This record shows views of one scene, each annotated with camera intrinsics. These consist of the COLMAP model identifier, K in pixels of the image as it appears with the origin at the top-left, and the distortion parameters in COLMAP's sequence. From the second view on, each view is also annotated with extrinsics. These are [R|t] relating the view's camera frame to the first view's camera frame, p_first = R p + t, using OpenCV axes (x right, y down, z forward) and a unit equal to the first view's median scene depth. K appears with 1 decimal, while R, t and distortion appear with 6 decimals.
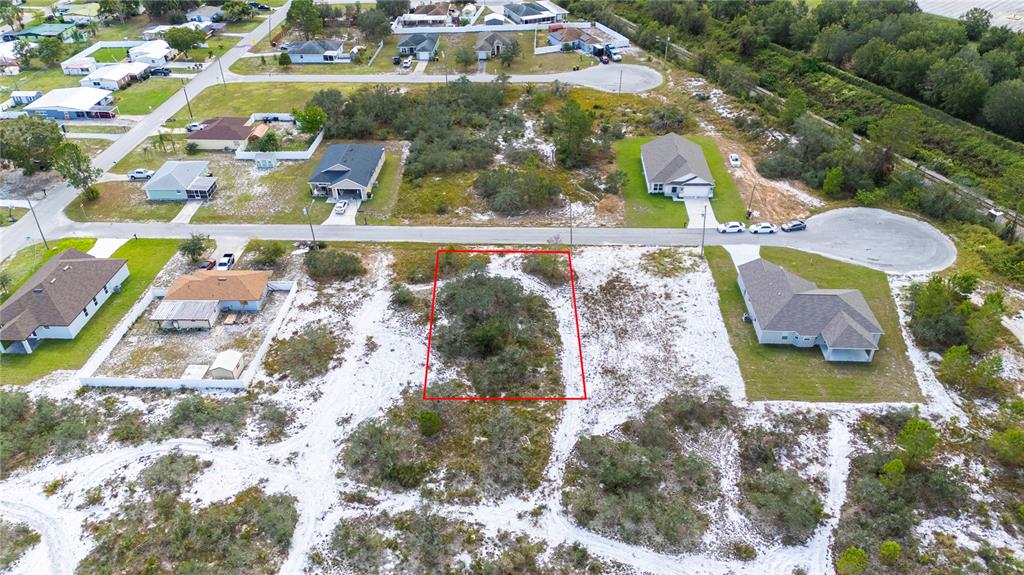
lens RADIAL K [[748.5, 0, 510.3], [0, 748.5, 288.9], [0, 0, 1]] dist [0.092730, -0.103534]
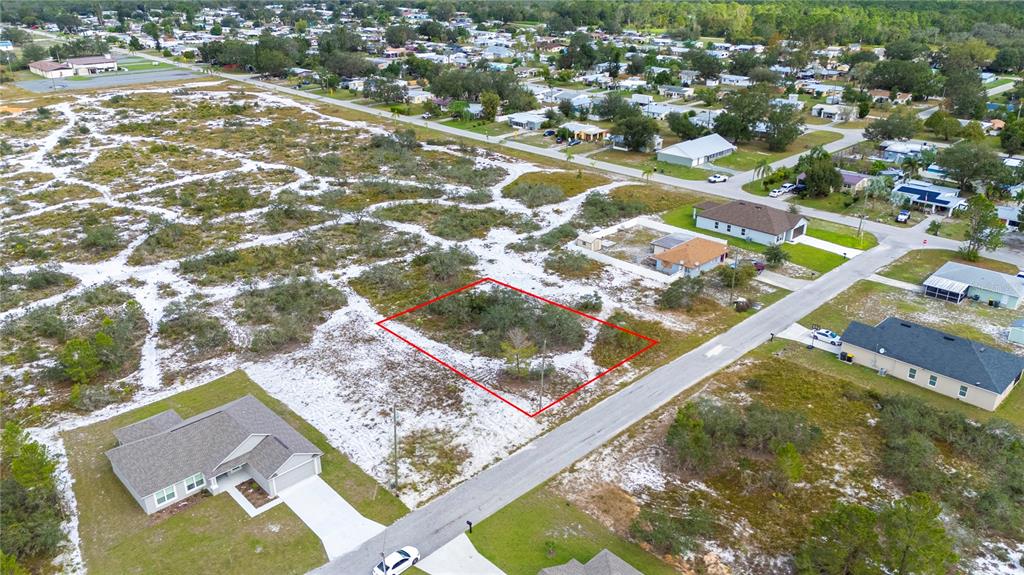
lens RADIAL K [[748.5, 0, 510.3], [0, 748.5, 288.9], [0, 0, 1]] dist [0.092730, -0.103534]
pose [[-0.685699, 0.310068, -0.658539, 0.643259], [-0.394577, 0.601923, 0.694261, -0.719670], [0.611658, 0.735899, -0.290392, 1.304389]]
